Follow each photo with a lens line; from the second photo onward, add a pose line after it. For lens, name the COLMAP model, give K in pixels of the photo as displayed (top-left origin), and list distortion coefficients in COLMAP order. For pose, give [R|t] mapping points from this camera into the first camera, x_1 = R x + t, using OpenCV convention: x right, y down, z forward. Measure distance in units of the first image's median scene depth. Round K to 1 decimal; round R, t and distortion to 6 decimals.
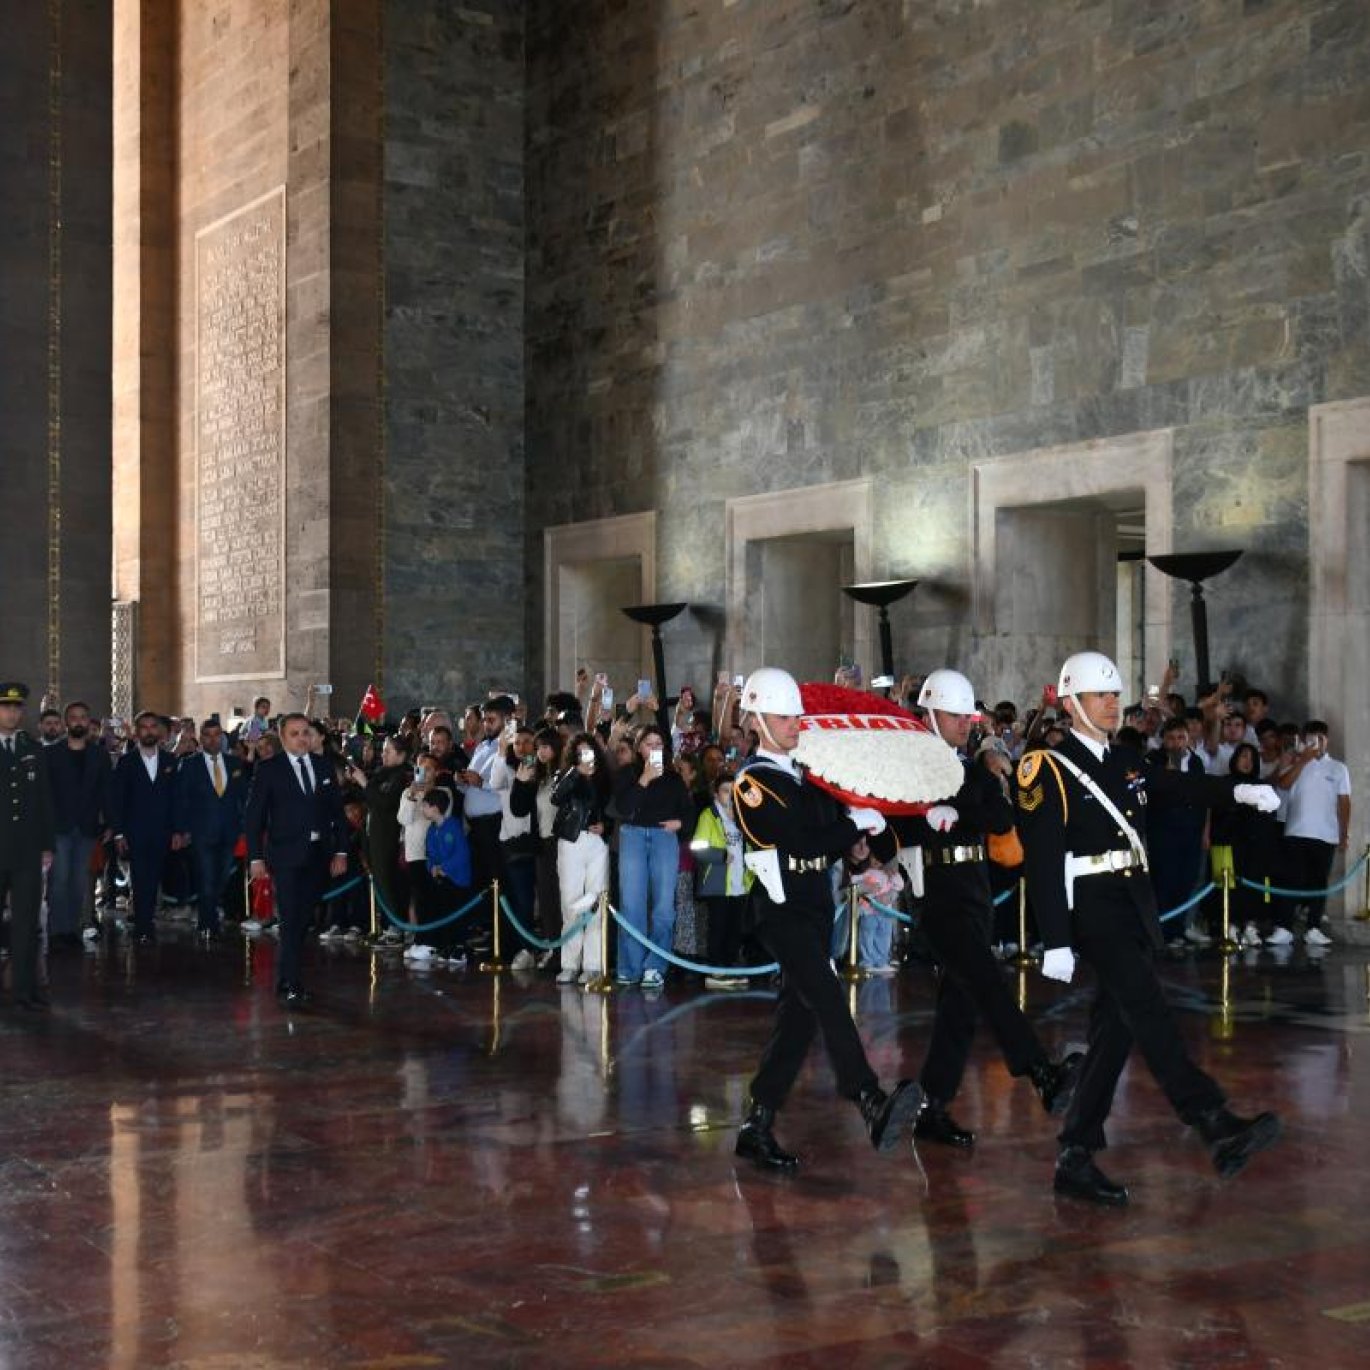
lens RADIAL K [[2056.6, 0, 634.5], [0, 2056.6, 684.5], [0, 0, 1]] dist [0.003396, 0.067909]
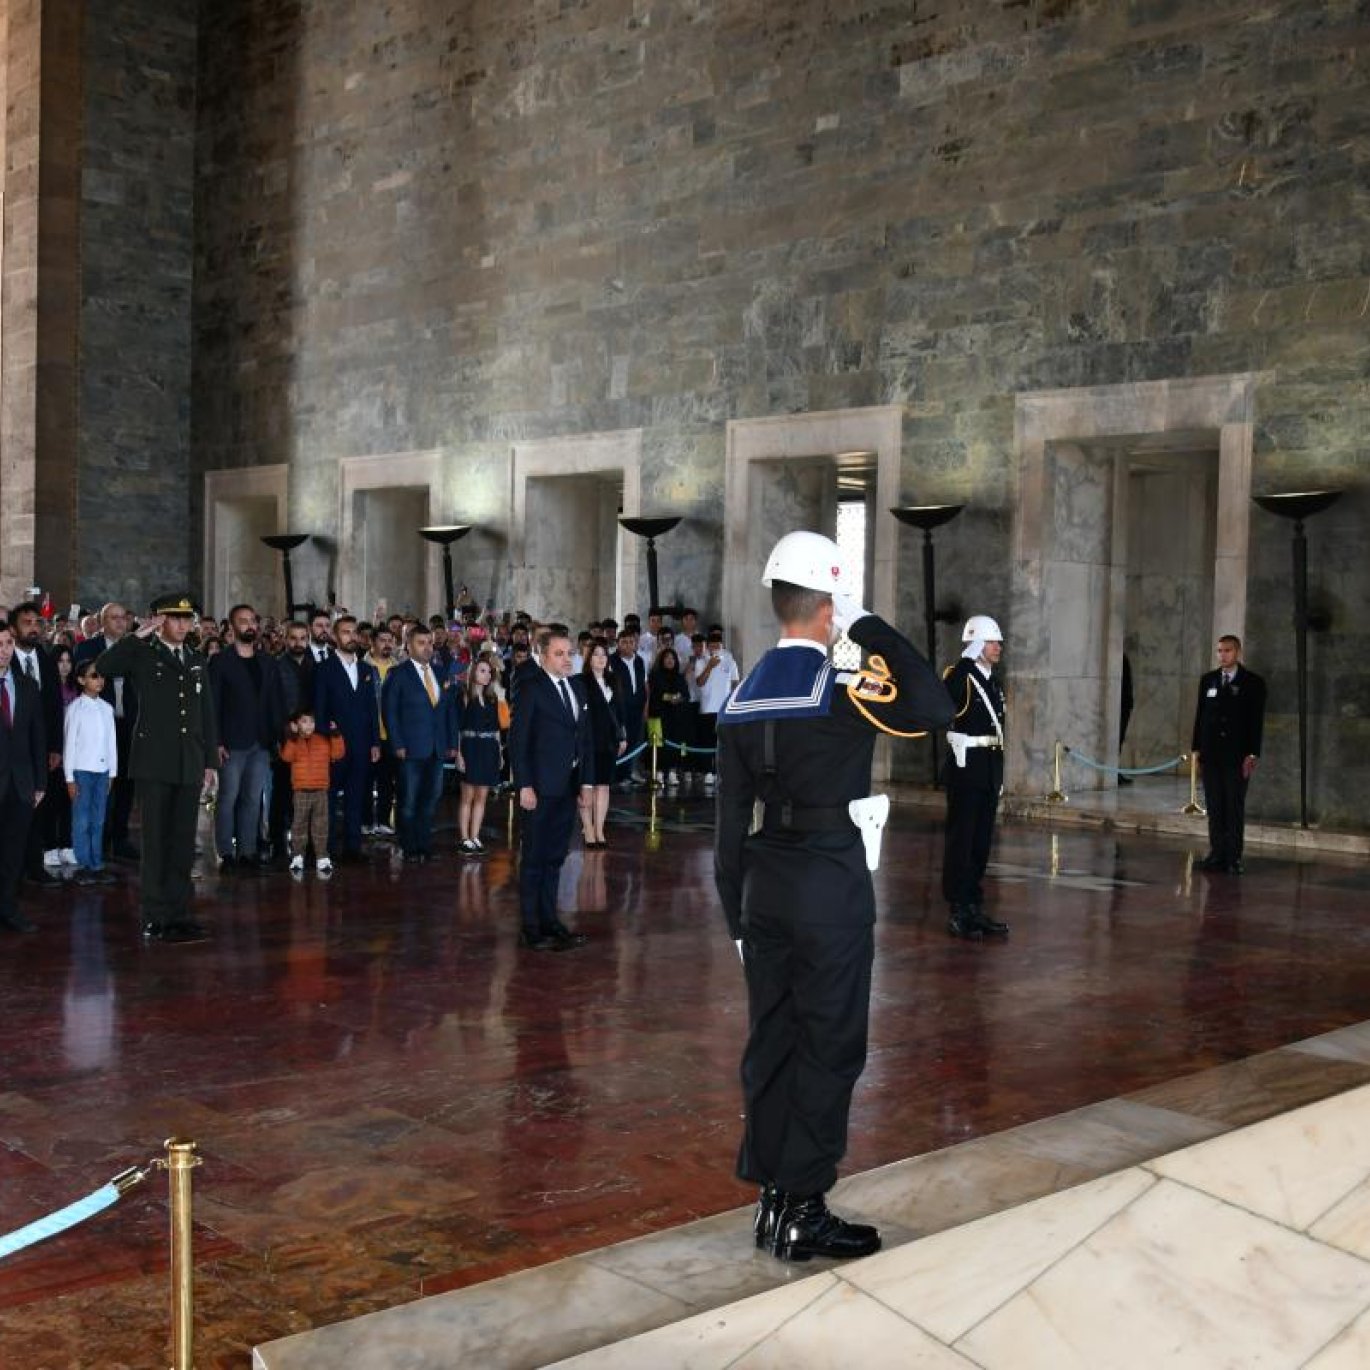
lens RADIAL K [[1864.1, 0, 685.1], [0, 1864.1, 708.6], [0, 0, 1]] dist [-0.072347, 0.067026]
pose [[0.982311, 0.013924, 0.186738, 0.042137], [-0.027162, 0.997280, 0.068522, -0.016181], [-0.185276, -0.072382, 0.980017, -0.247944]]
